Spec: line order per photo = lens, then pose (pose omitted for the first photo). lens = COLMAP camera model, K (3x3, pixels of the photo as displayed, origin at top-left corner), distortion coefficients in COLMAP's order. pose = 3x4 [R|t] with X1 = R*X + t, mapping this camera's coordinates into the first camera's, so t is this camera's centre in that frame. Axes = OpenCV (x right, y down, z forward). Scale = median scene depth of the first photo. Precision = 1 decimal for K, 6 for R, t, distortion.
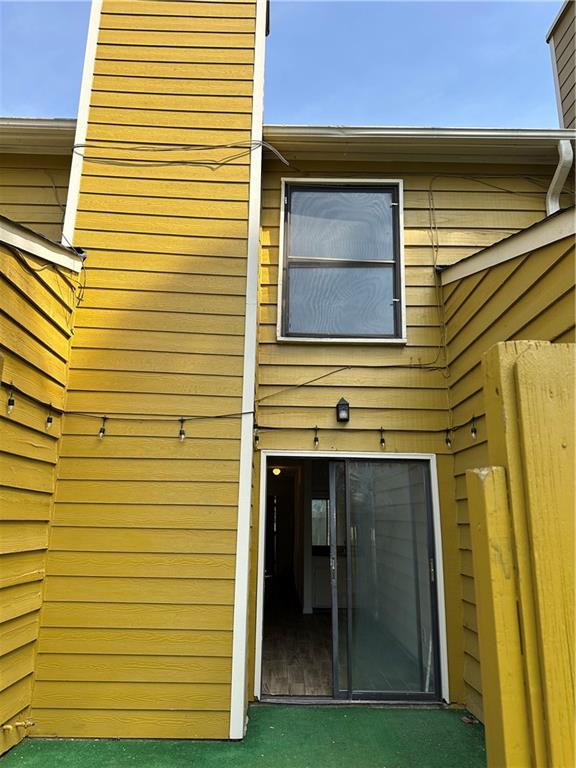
lens RADIAL K [[541.1, 0, 288.0], [0, 541.1, 384.0], [0, 0, 1]] dist [0.008139, 0.001847]
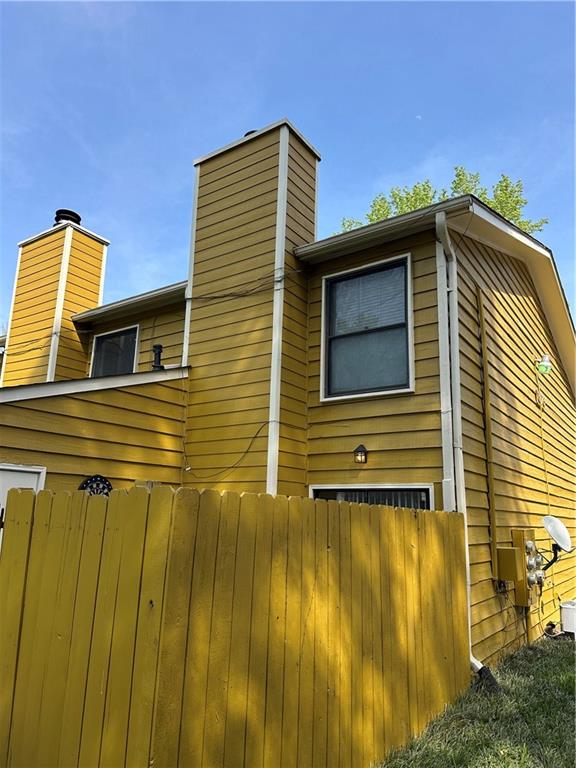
lens RADIAL K [[541.1, 0, 288.0], [0, 541.1, 384.0], [0, 0, 1]] dist [0.008139, 0.001847]
pose [[0.817372, -0.132919, -0.560568, 0.667485], [0.129493, 0.990511, -0.046049, -0.073086], [0.561369, -0.034951, 0.826827, -0.168644]]
